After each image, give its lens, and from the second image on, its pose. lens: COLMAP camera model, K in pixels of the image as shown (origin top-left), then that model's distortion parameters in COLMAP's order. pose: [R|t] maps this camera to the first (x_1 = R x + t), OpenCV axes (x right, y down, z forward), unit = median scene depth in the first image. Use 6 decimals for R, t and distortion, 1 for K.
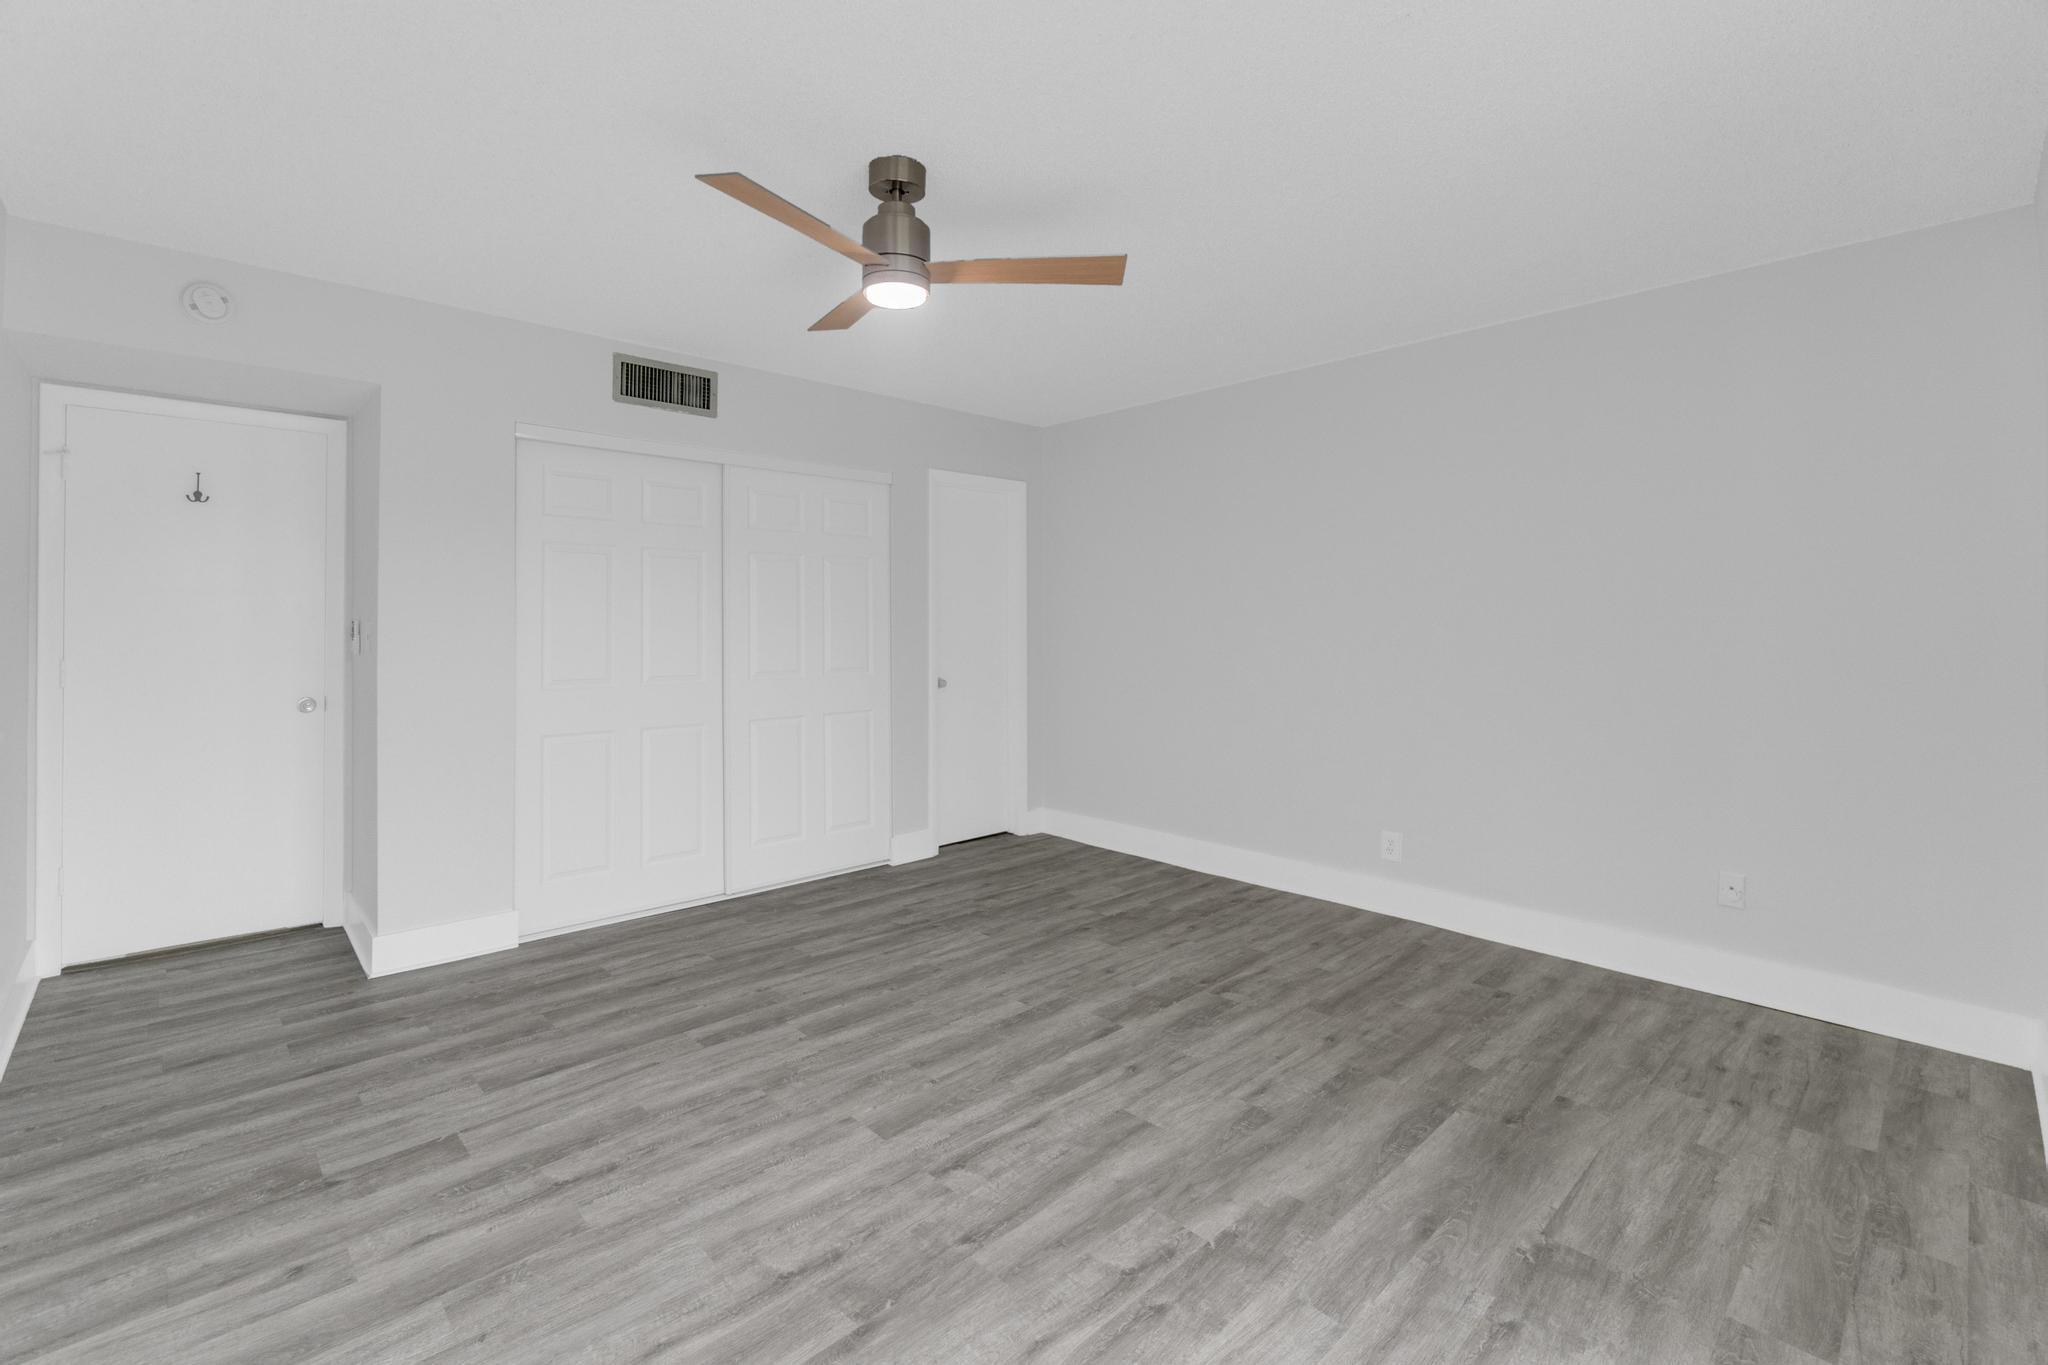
lens RADIAL K [[891.4, 0, 995.6], [0, 891.4, 642.7], [0, 0, 1]] dist [-0.012823, 0.006168]
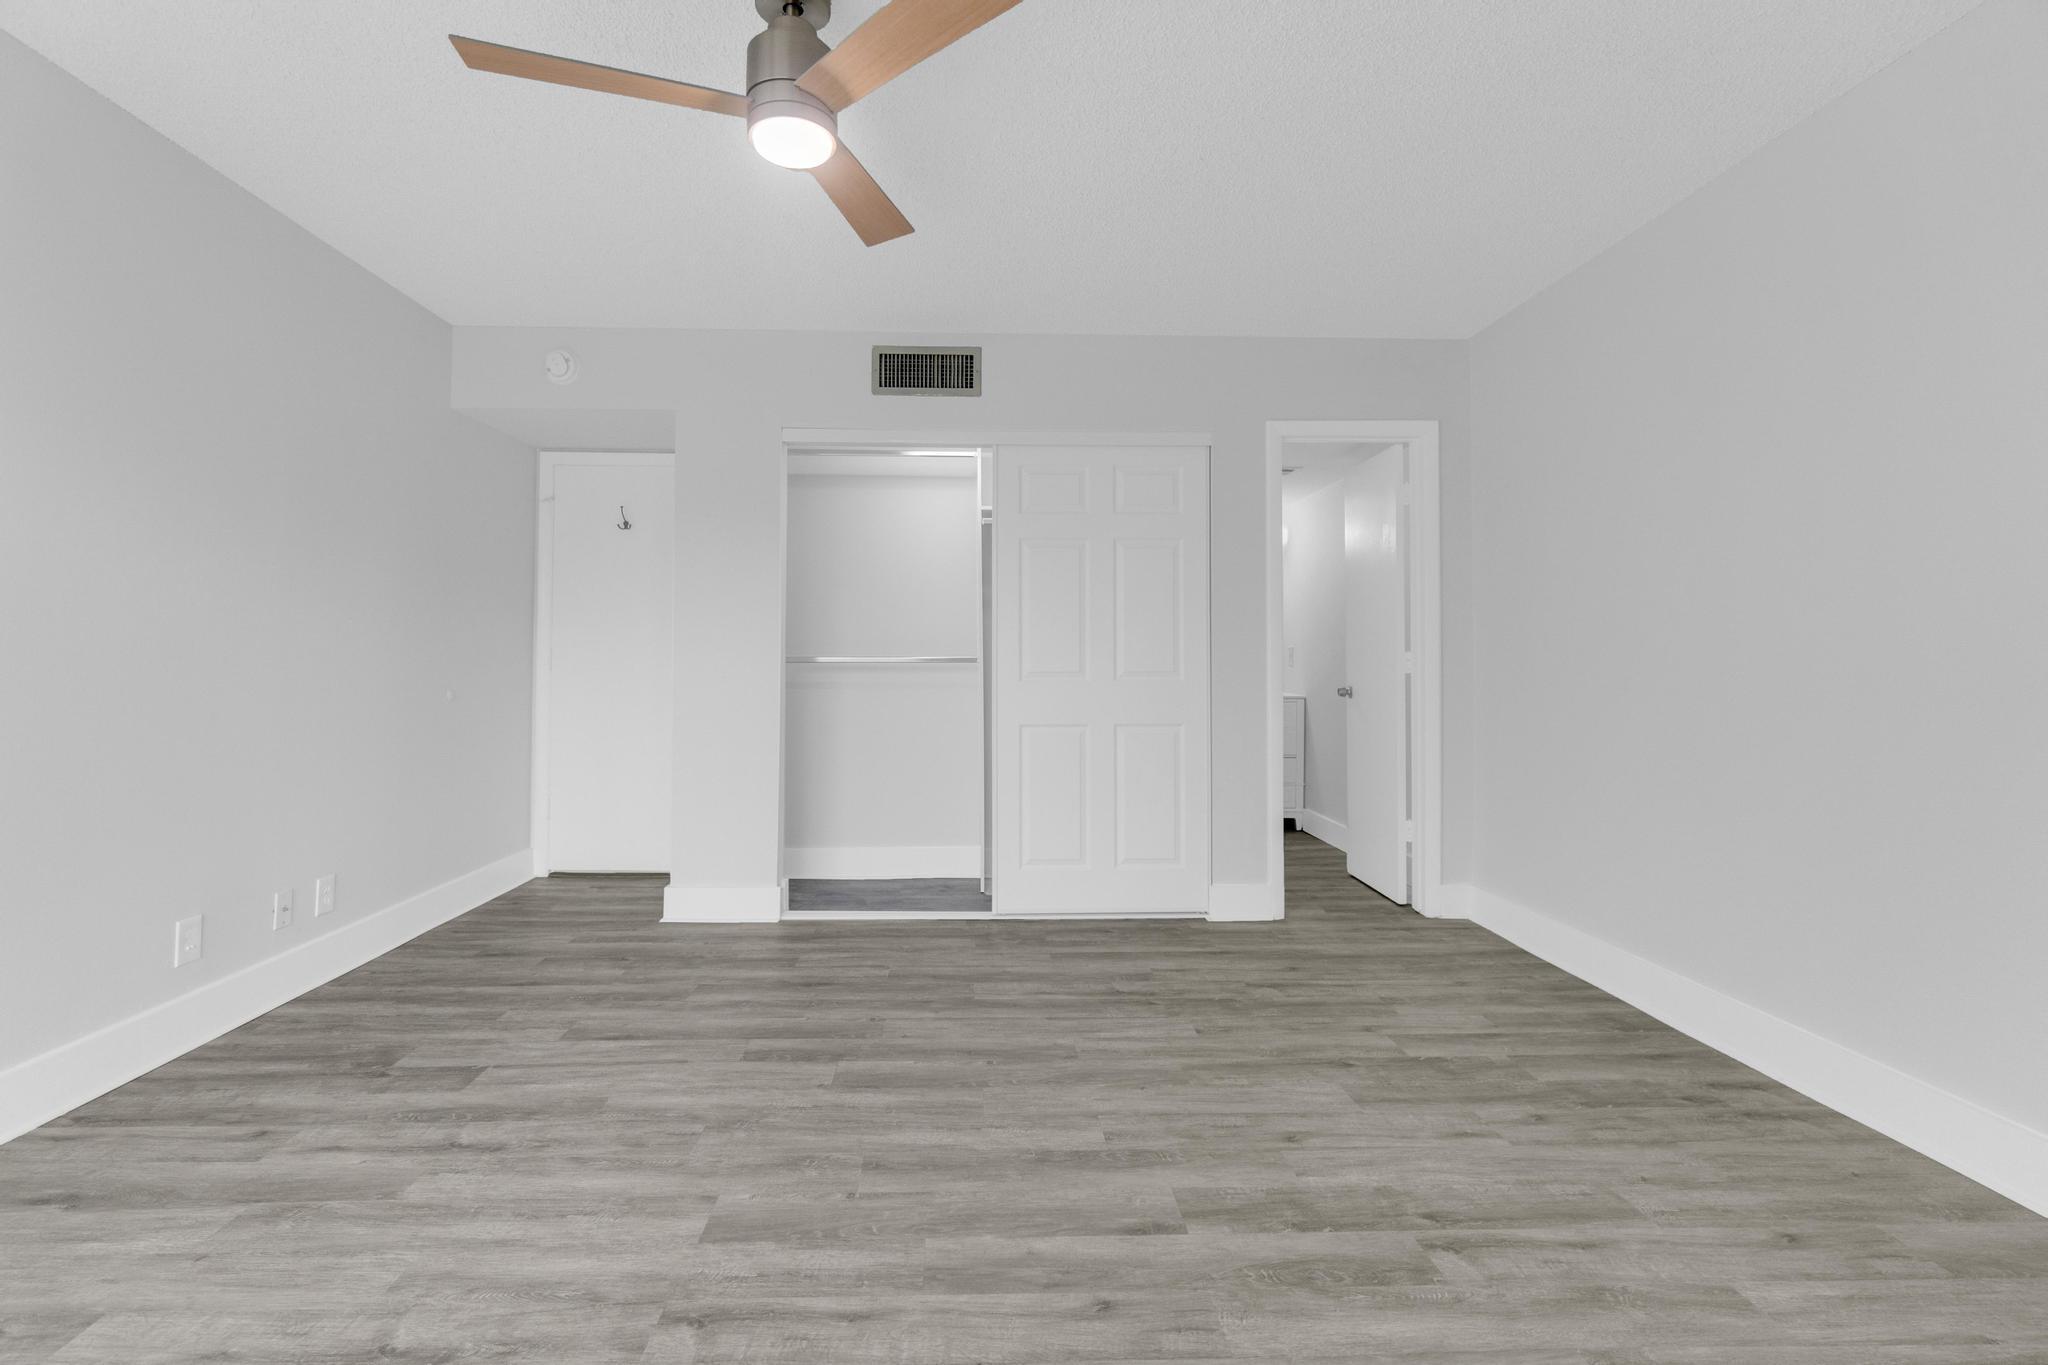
lens RADIAL K [[887.8, 0, 1002.1], [0, 887.8, 663.1], [0, 0, 1]] dist [-0.003413, 0.000758]
pose [[0.761892, 0.004285, -0.647690, 0.470038], [-0.016259, 0.999790, -0.012511, 0.057791], [0.647500, 0.020063, 0.761801, 0.484818]]
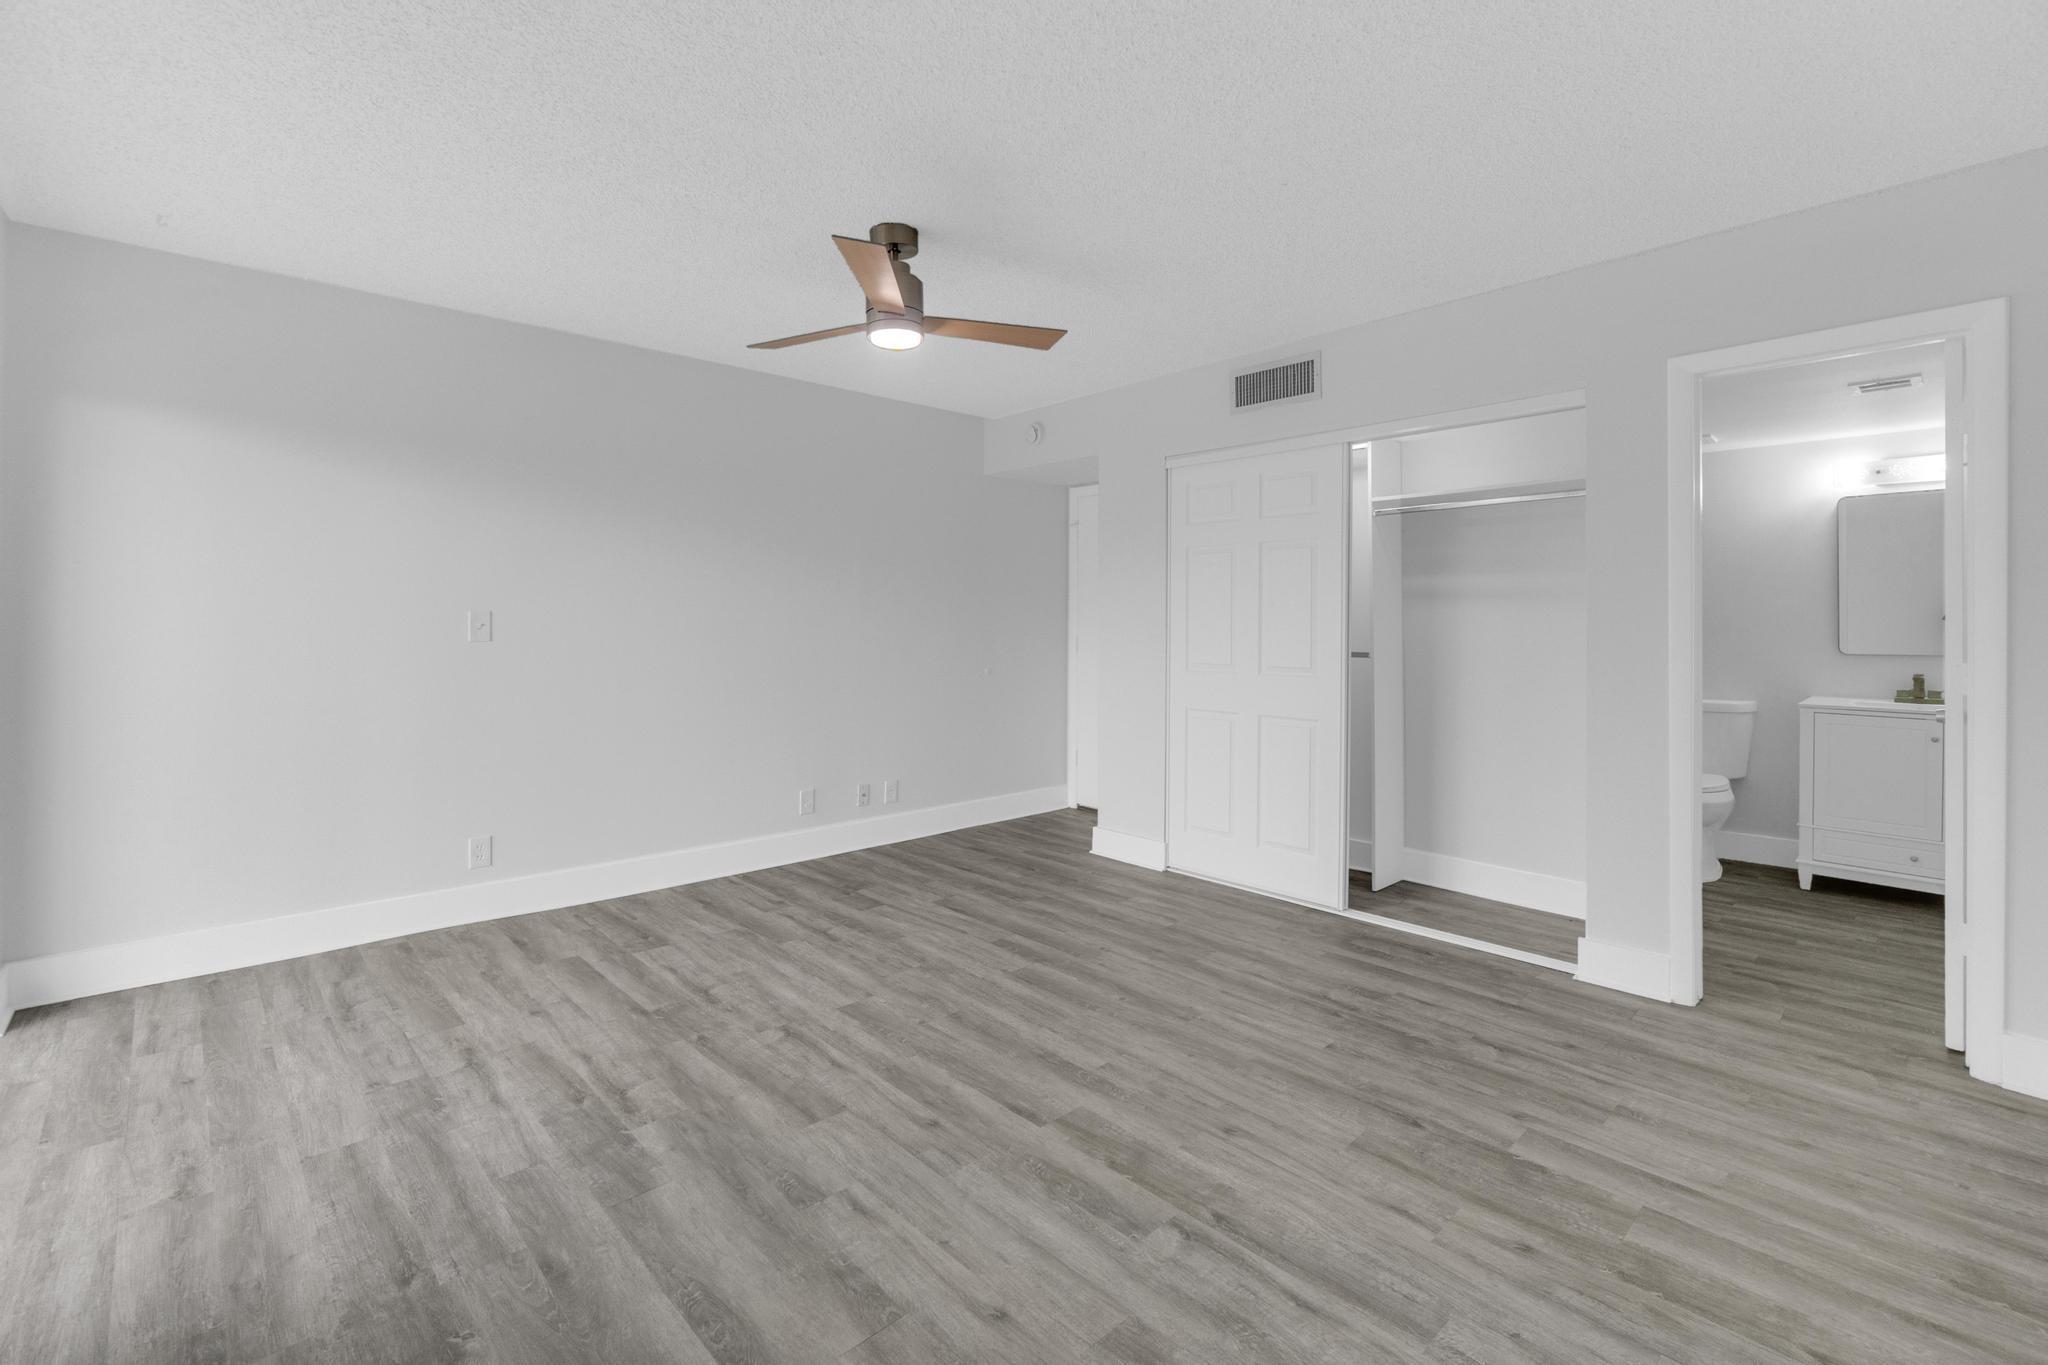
lens RADIAL K [[909.6, 0, 1014.6], [0, 909.6, 635.2], [0, 0, 1]] dist [0.001222, 0.000637]
pose [[0.011637, 0.016560, -0.999795, 1.008730], [-0.022199, 0.999621, 0.016299, -0.014175], [0.999686, 0.022005, 0.012000, 1.030514]]
